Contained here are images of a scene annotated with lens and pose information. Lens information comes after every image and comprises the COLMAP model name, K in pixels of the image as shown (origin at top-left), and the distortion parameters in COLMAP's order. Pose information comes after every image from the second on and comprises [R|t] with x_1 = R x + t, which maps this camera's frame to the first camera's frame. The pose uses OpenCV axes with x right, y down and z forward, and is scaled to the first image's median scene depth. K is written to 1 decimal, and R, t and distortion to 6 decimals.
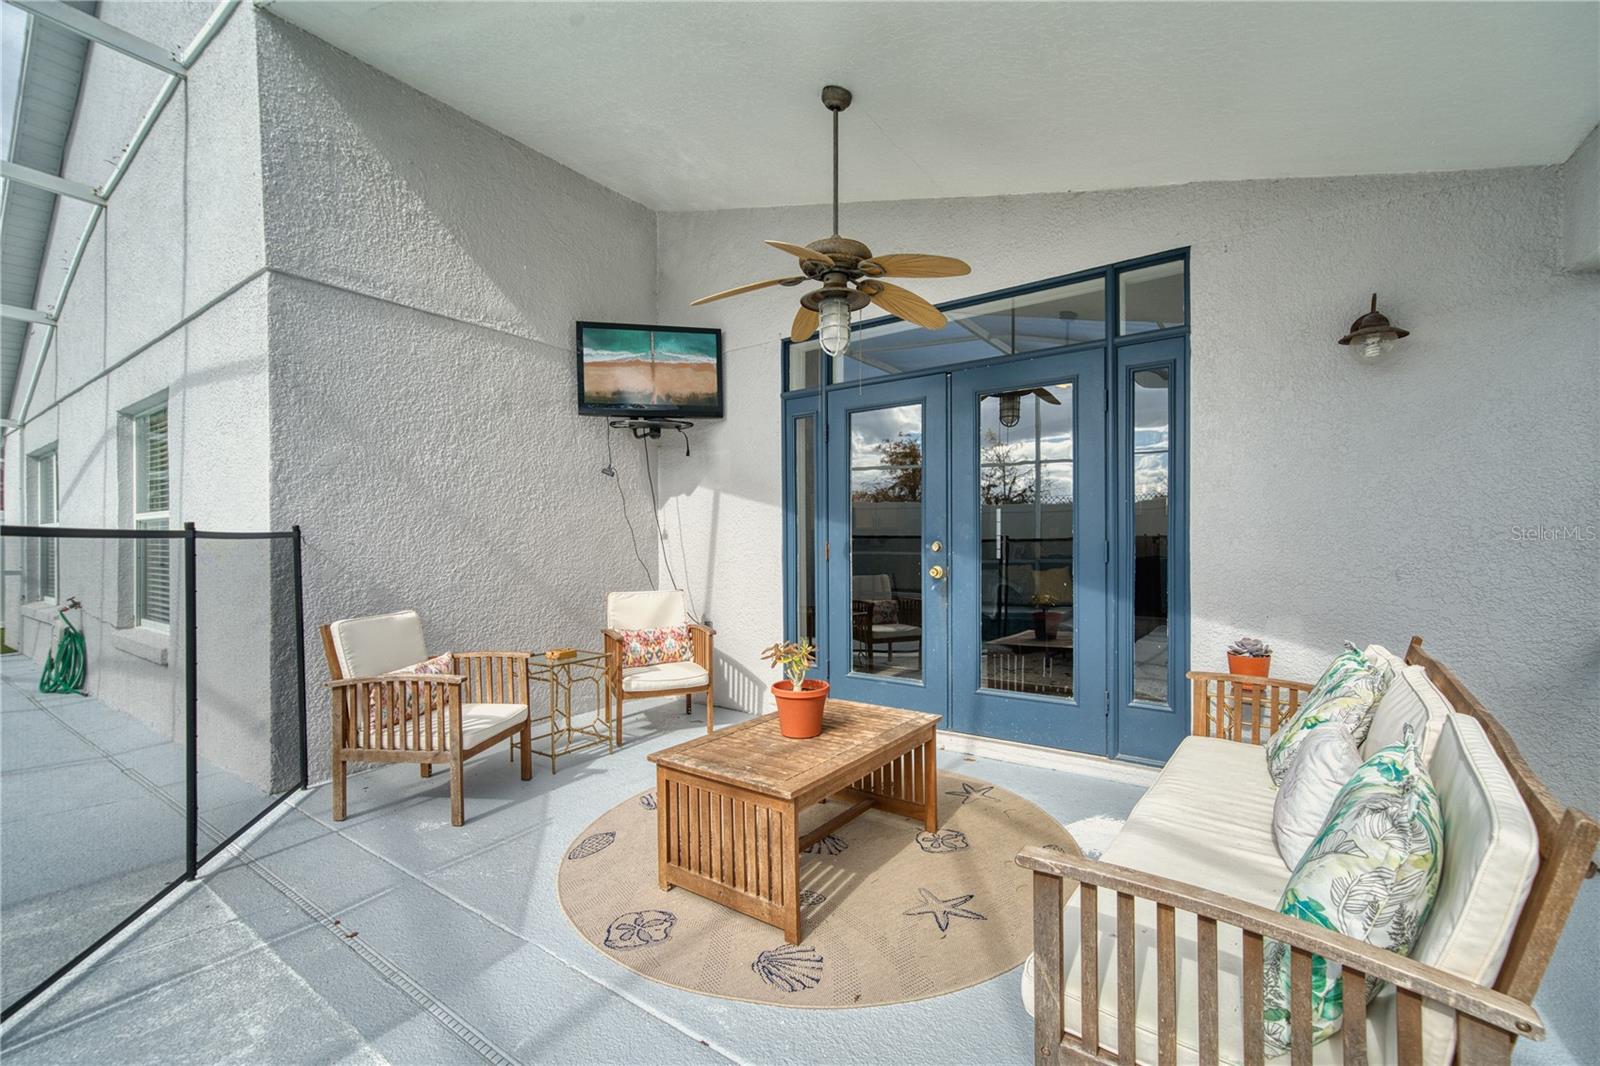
lens RADIAL K [[659.6, 0, 800.0], [0, 659.6, 533.0], [0, 0, 1]] dist [0.000494, 0.000084]
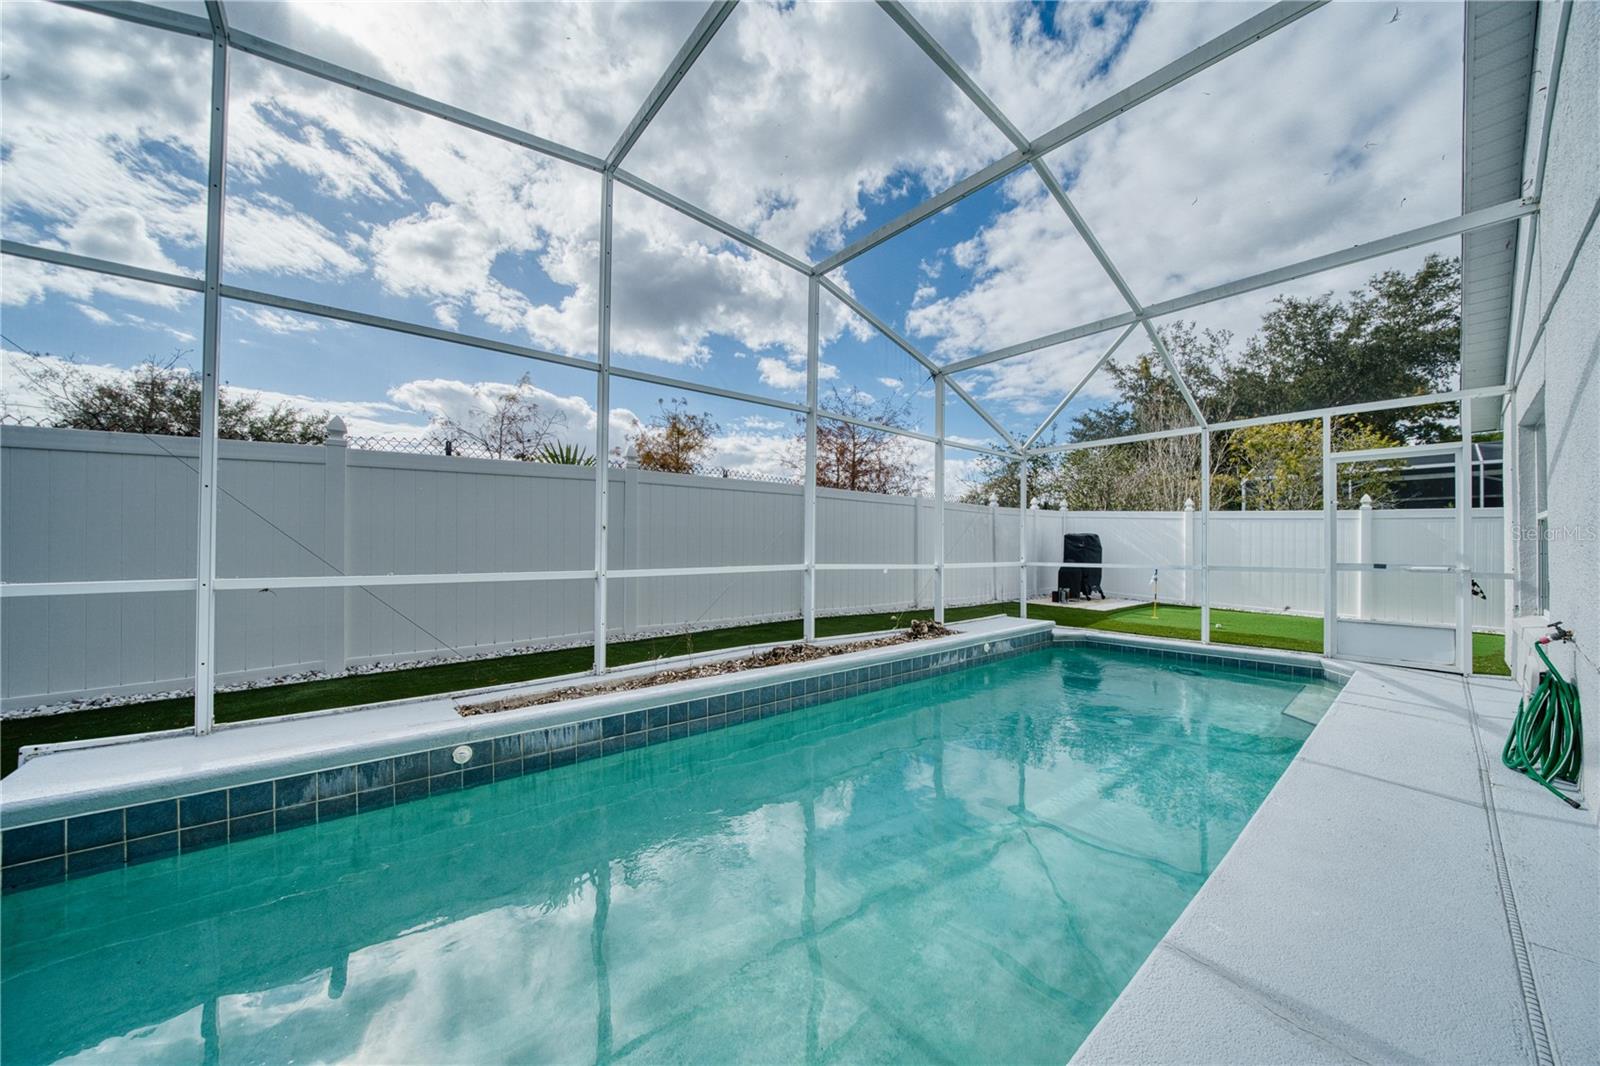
lens RADIAL K [[551.0, 0, 801.4], [0, 551.0, 540.5], [0, 0, 1]] dist [-0.015908, 0.000007]
pose [[-0.265132, -0.003907, -0.964204, -0.446775], [0.006078, 0.999965, -0.005723, 0.021097], [0.964193, -0.007378, -0.265099, 0.461397]]
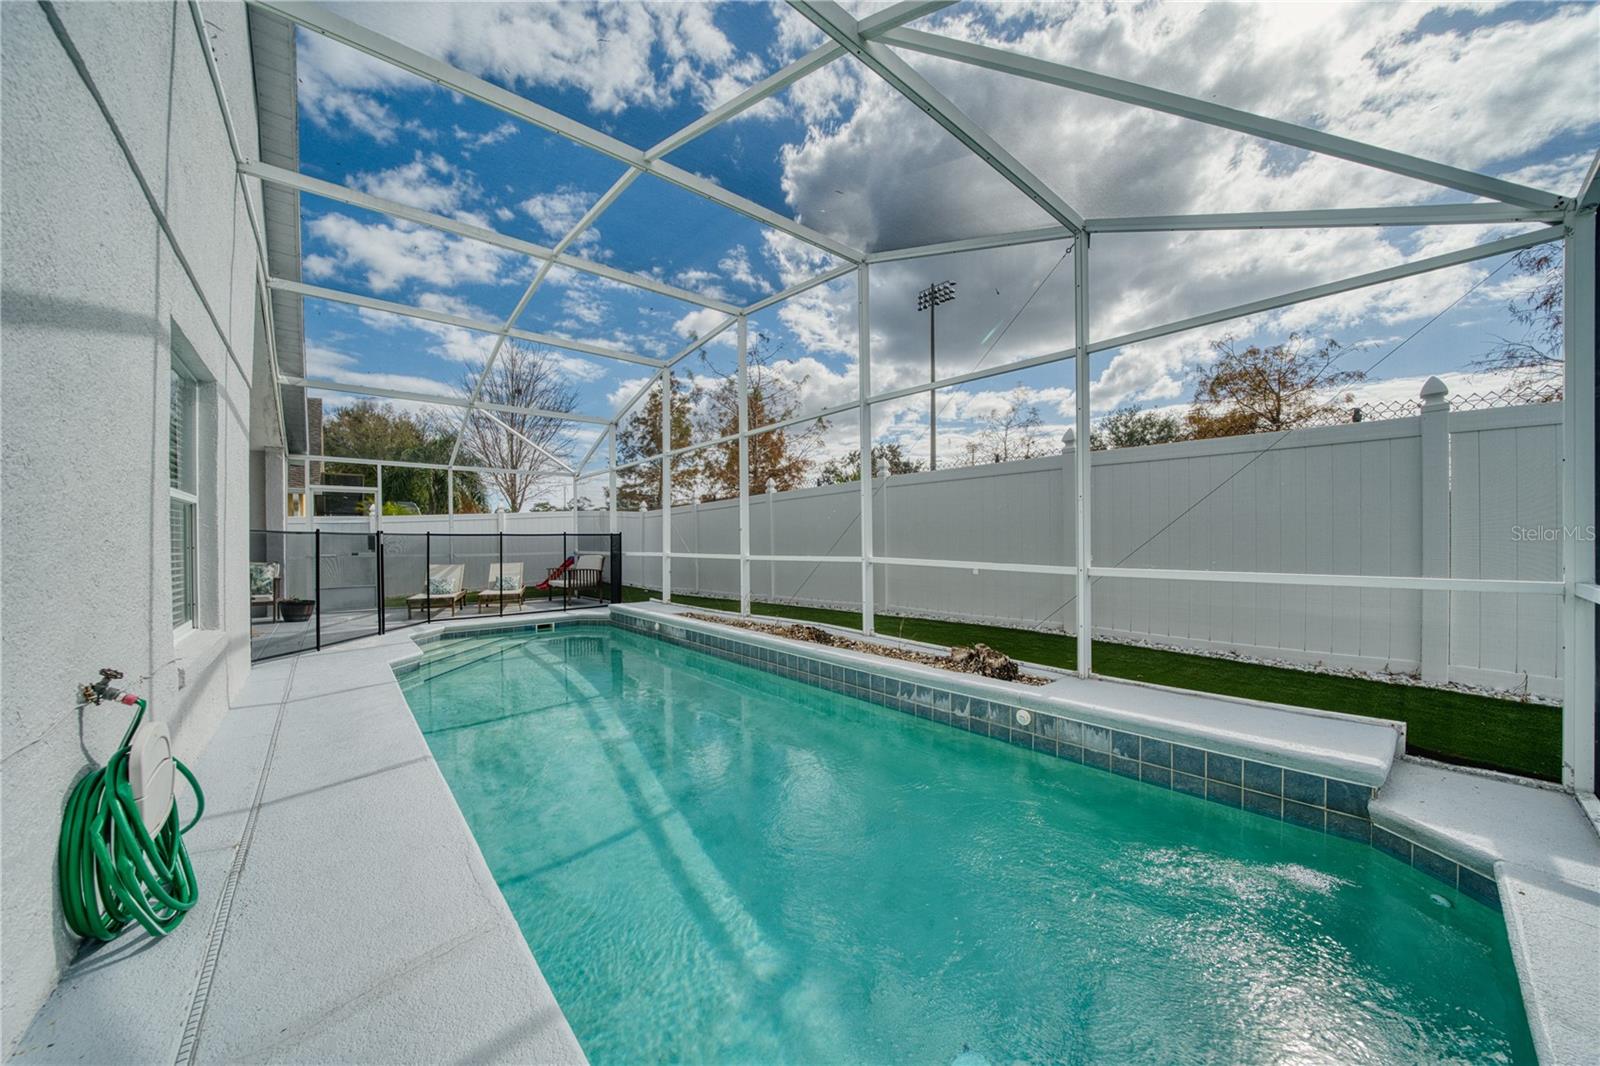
lens RADIAL K [[557.0, 0, 793.8], [0, 557.0, 545.5], [0, 0, 1]] dist [0.001404, 0.000037]
pose [[-0.965512, 0.009175, 0.260196, -1.650172], [0.008234, 0.999955, -0.004707, 0.044229], [-0.260228, -0.002402, -0.965544, 1.272866]]
